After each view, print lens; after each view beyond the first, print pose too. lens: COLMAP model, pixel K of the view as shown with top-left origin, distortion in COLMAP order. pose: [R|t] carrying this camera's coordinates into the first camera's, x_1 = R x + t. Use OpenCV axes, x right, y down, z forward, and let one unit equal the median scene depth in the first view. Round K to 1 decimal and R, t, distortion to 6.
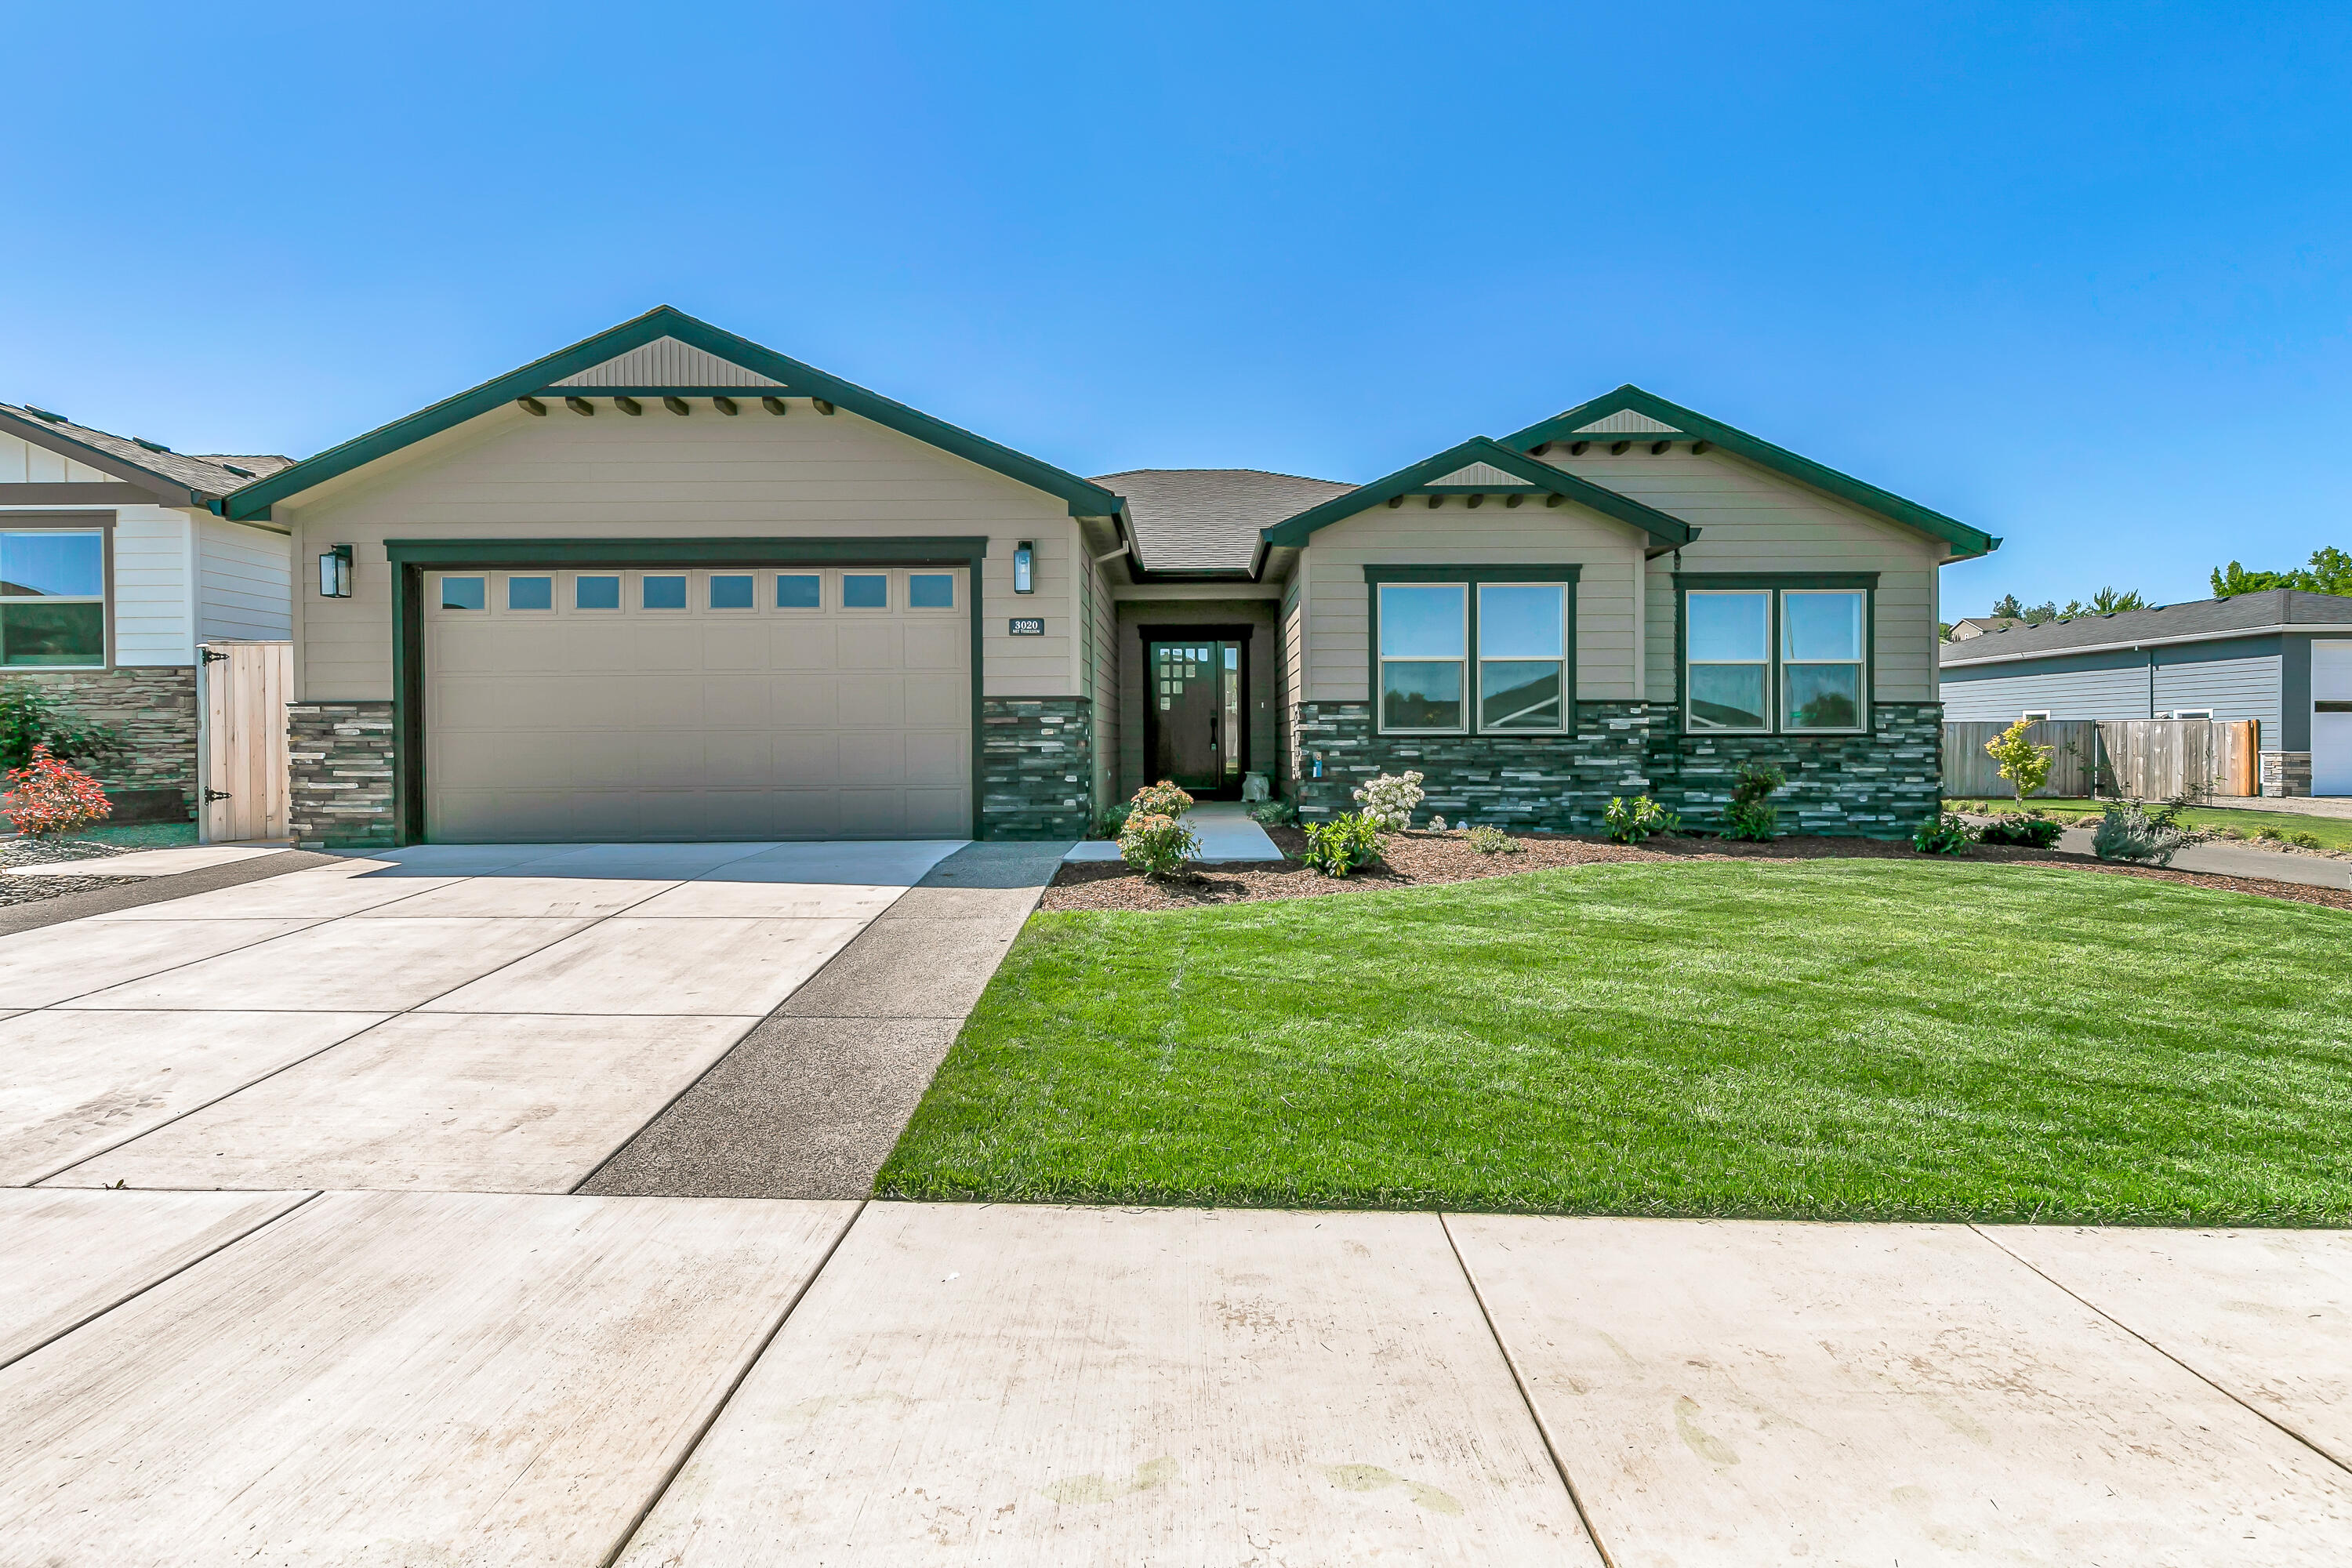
lens RADIAL K [[1104.9, 0, 1169.8], [0, 1104.9, 799.3], [0, 0, 1]] dist [0.001842, 0.000145]
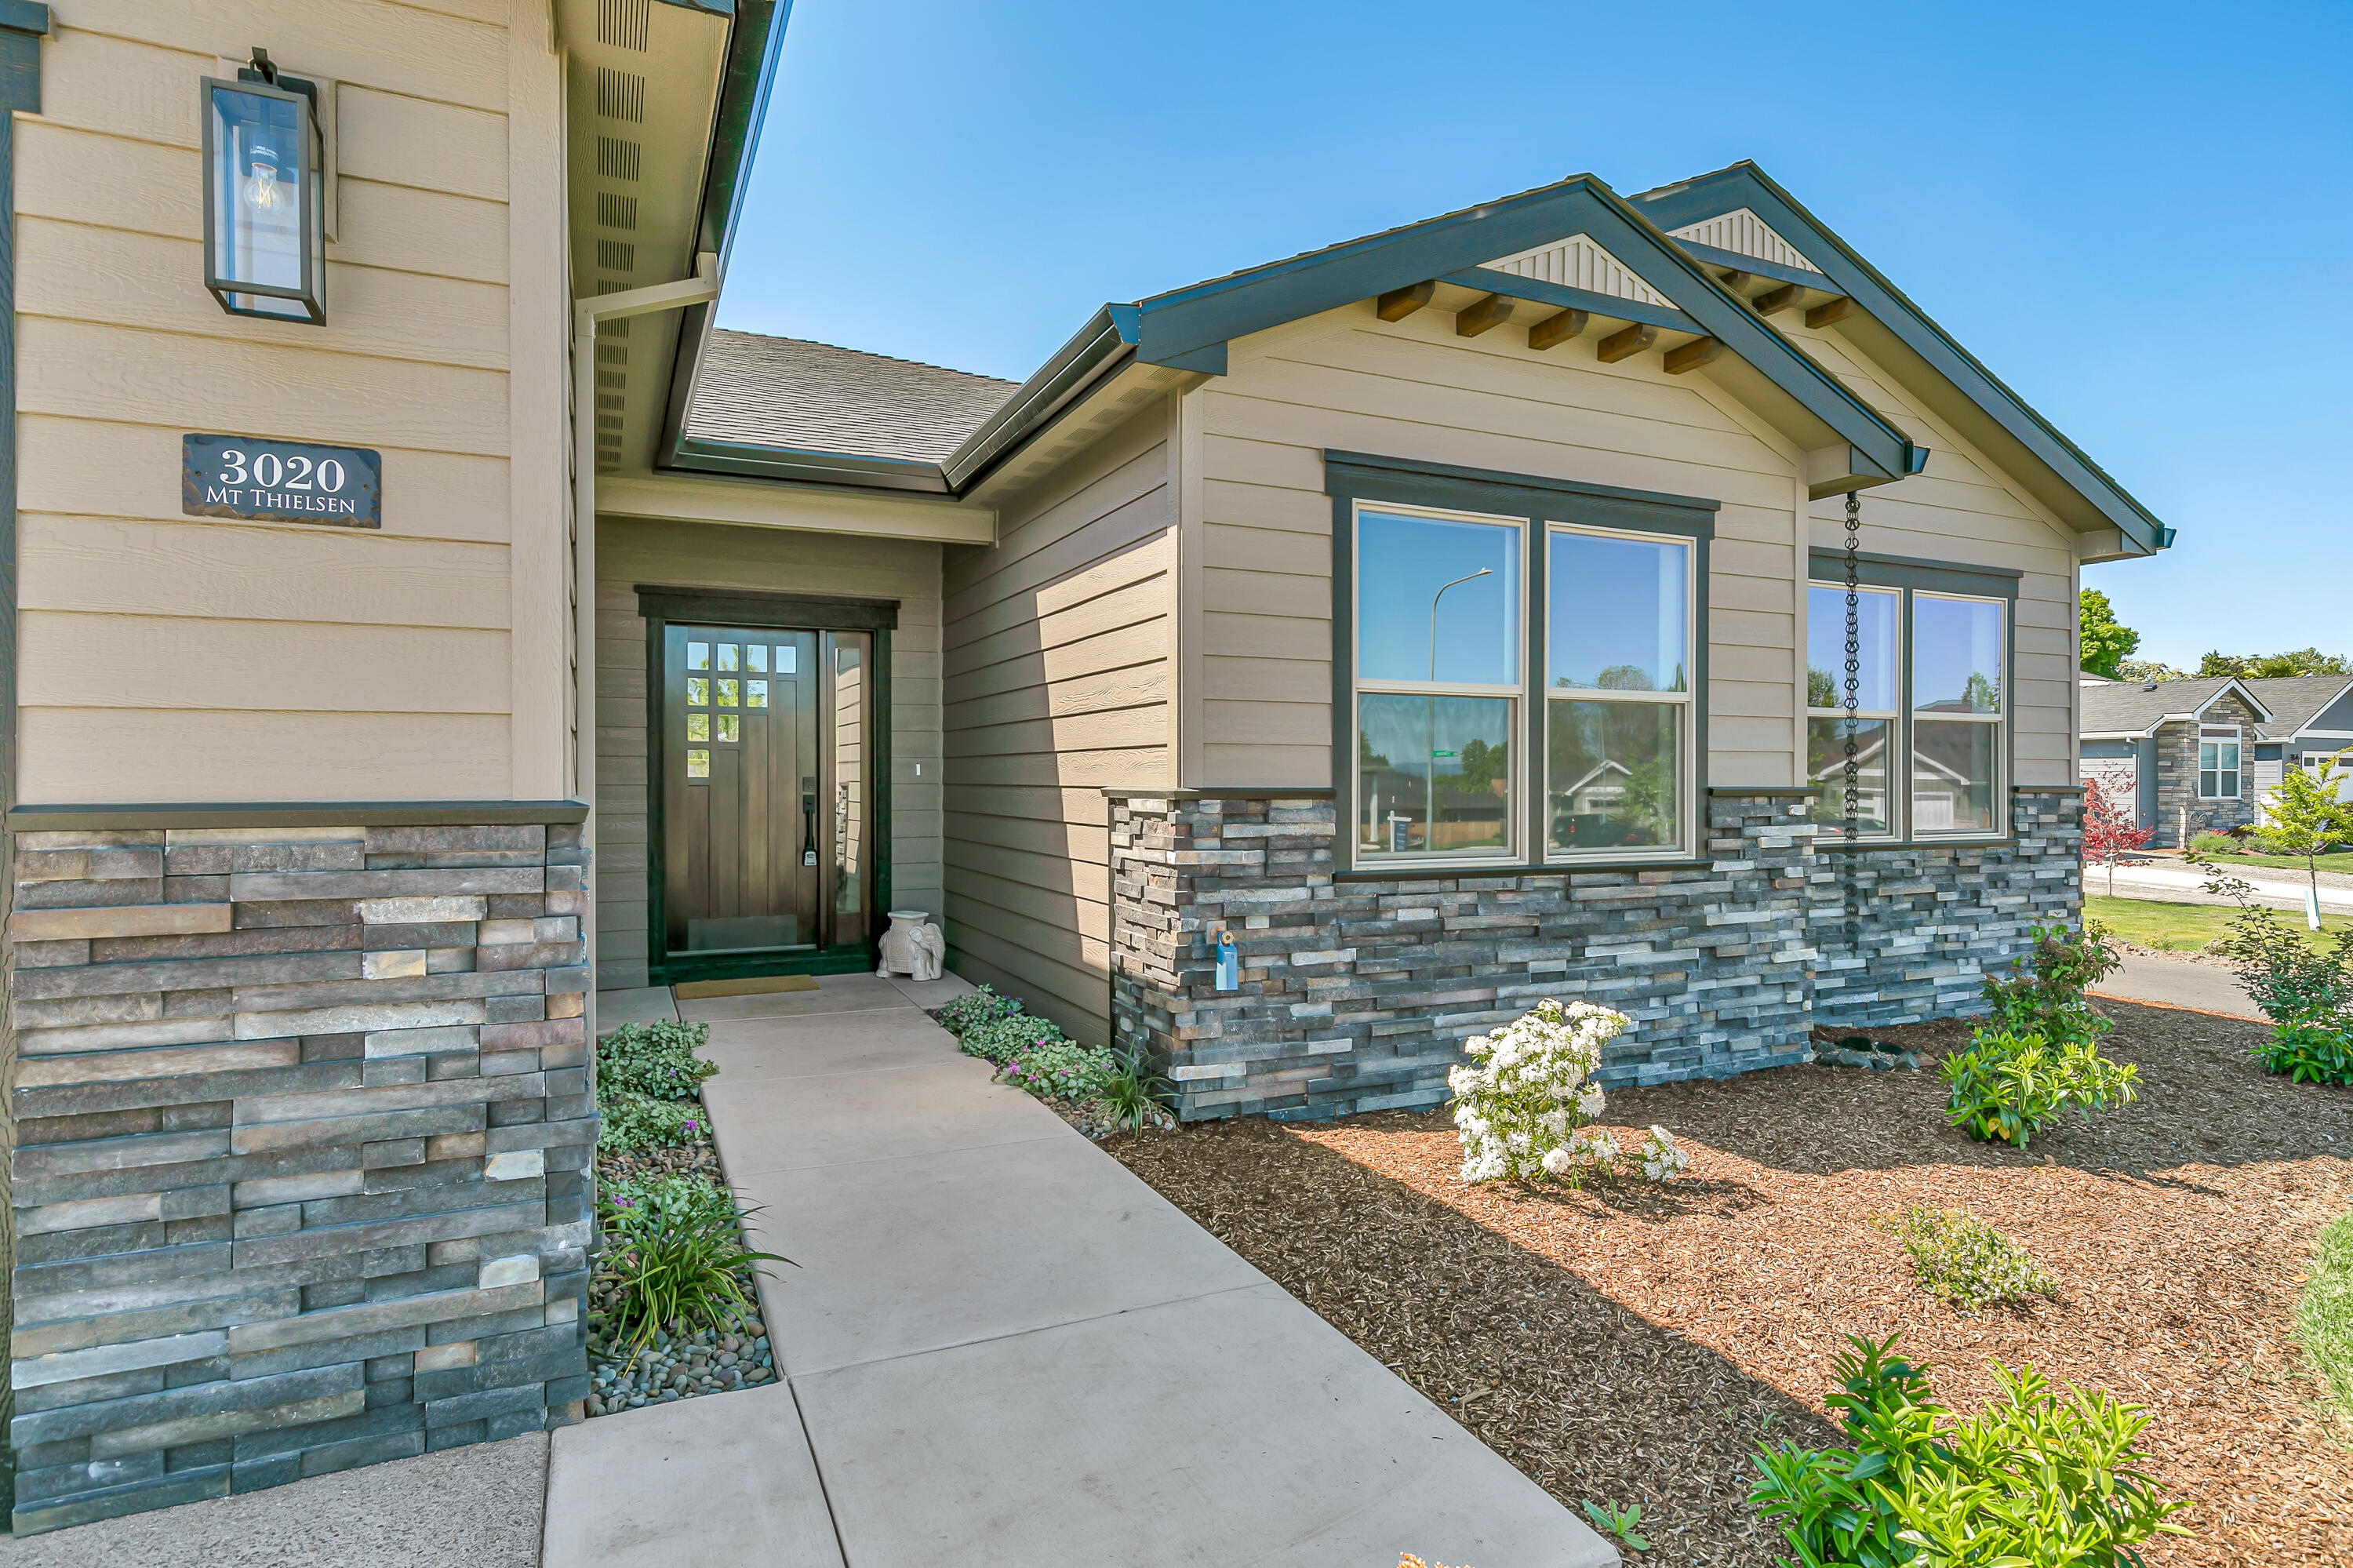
lens RADIAL K [[1250.9, 0, 1173.7], [0, 1250.9, 788.3], [0, 0, 1]] dist [0.002755, 0.000106]
pose [[0.900187, 0.000327, 0.435503, -0.069560], [0.017852, 0.999132, -0.037649, -0.073100], [-0.435137, 0.041666, 0.899400, 0.616179]]
